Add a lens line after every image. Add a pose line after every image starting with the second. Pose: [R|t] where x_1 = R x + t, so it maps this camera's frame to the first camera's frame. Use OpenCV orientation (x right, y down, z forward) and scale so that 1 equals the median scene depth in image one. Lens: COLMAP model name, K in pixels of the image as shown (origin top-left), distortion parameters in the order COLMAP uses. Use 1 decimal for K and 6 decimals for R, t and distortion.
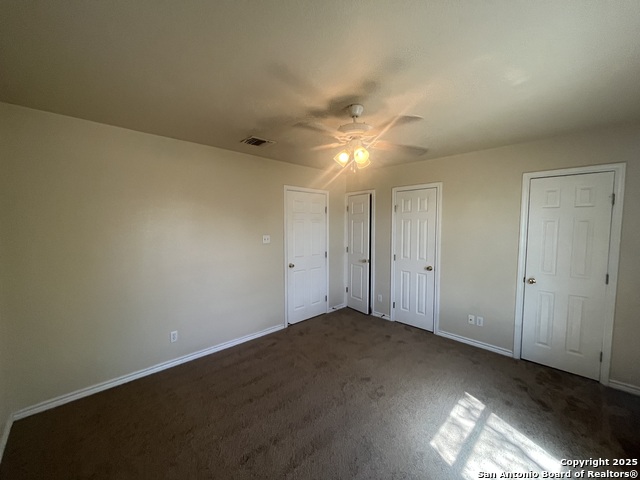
lens RADIAL K [[259.3, 0, 318.9], [0, 259.3, 242.5], [0, 0, 1]] dist [0.001370, 0.000306]
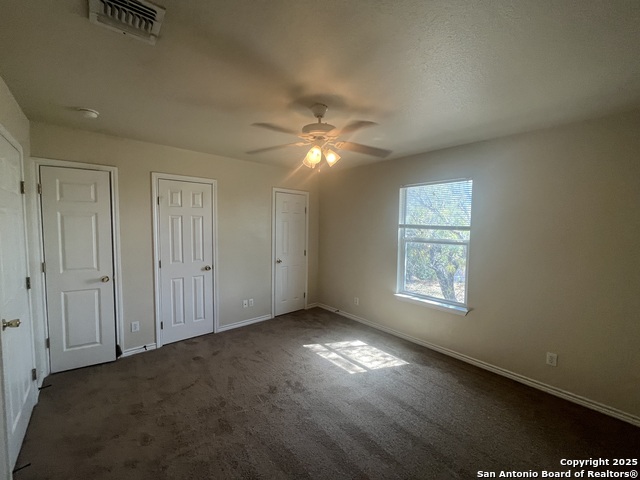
lens RADIAL K [[259.3, 0, 318.9], [0, 259.3, 242.5], [0, 0, 1]] dist [0.001370, 0.000306]
pose [[0.048964, -0.066193, 0.996605, -0.489528], [0.058150, 0.996298, 0.063315, -0.030056], [-0.997106, 0.054852, 0.052631, 0.532483]]
